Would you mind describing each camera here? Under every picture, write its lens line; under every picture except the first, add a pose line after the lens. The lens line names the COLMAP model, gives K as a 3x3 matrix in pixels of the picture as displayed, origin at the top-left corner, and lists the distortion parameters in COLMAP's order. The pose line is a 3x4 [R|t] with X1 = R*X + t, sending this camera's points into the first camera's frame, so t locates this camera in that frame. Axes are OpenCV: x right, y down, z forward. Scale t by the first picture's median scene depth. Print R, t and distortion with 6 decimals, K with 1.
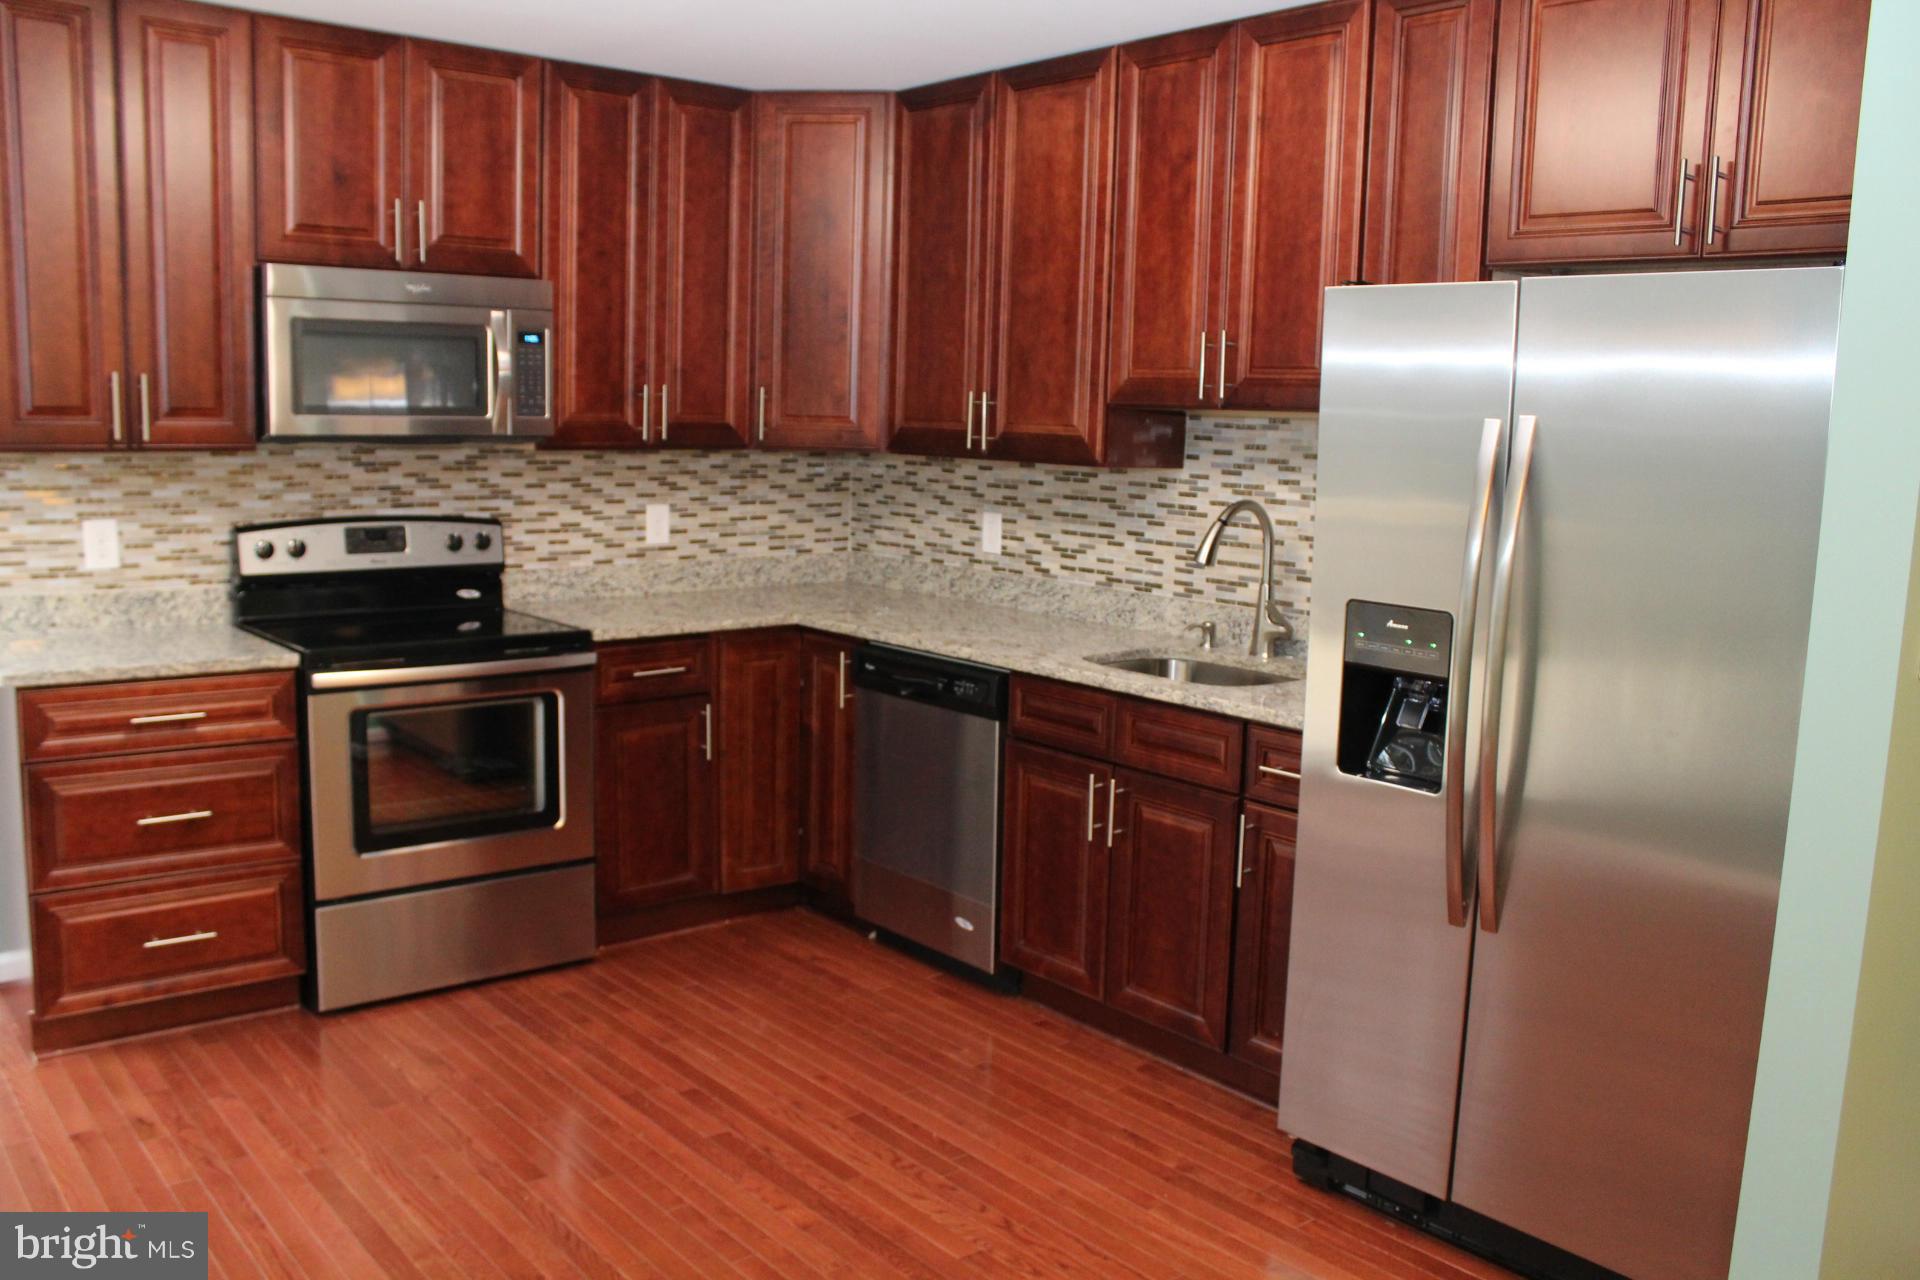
lens RADIAL K [[1620.5, 0, 960.0], [0, 1620.5, 640.0], [0, 0, 1]] dist [-0.178252, 0.209092]
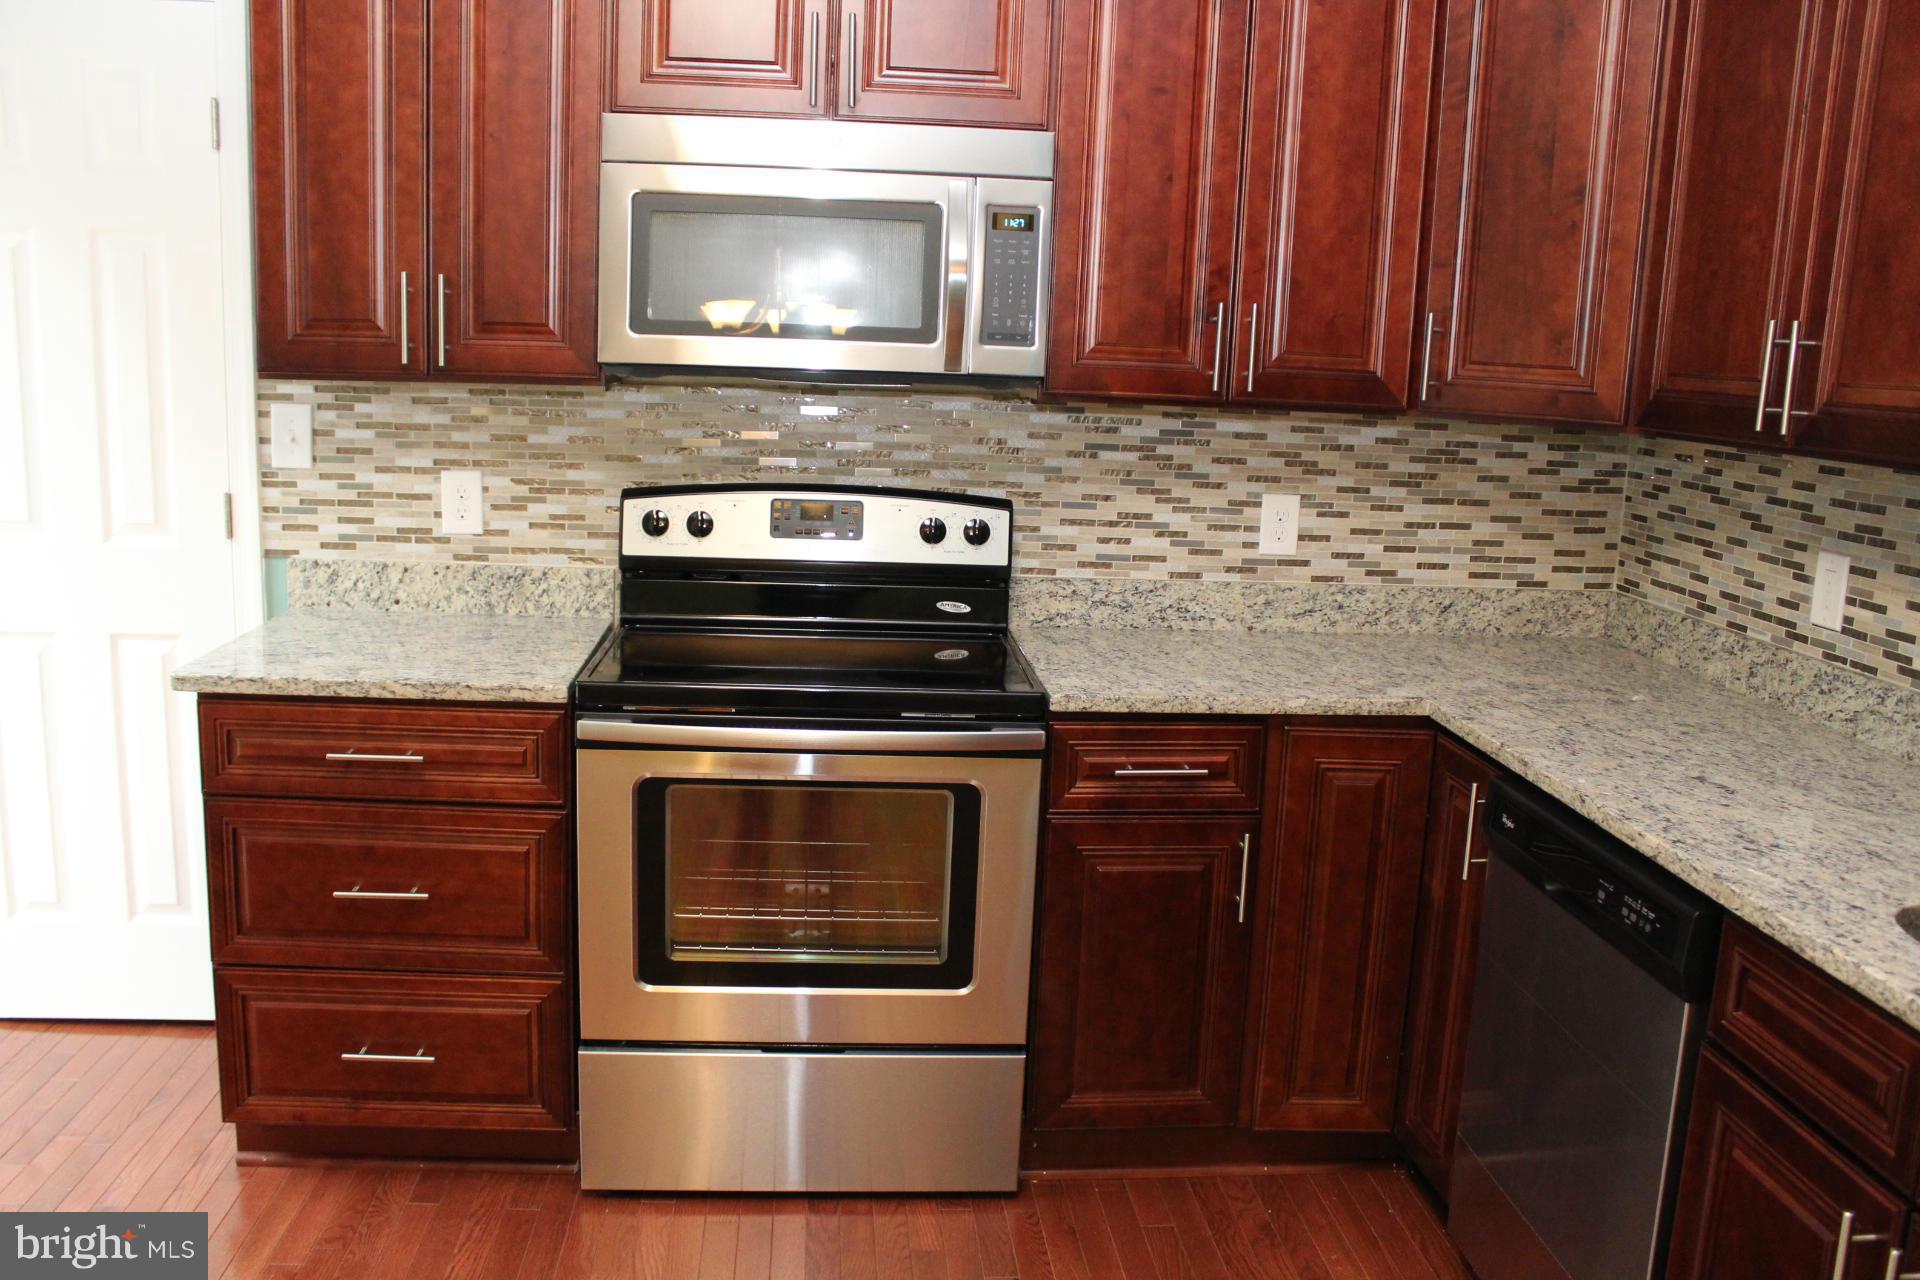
lens RADIAL K [[1620.5, 0, 960.0], [0, 1620.5, 640.0], [0, 0, 1]] dist [-0.178252, 0.209092]
pose [[0.816697, 0.112948, -0.565905, 0.081928], [-0.099616, 0.993530, 0.054534, -0.049995], [0.568403, 0.011835, 0.822665, 0.408625]]
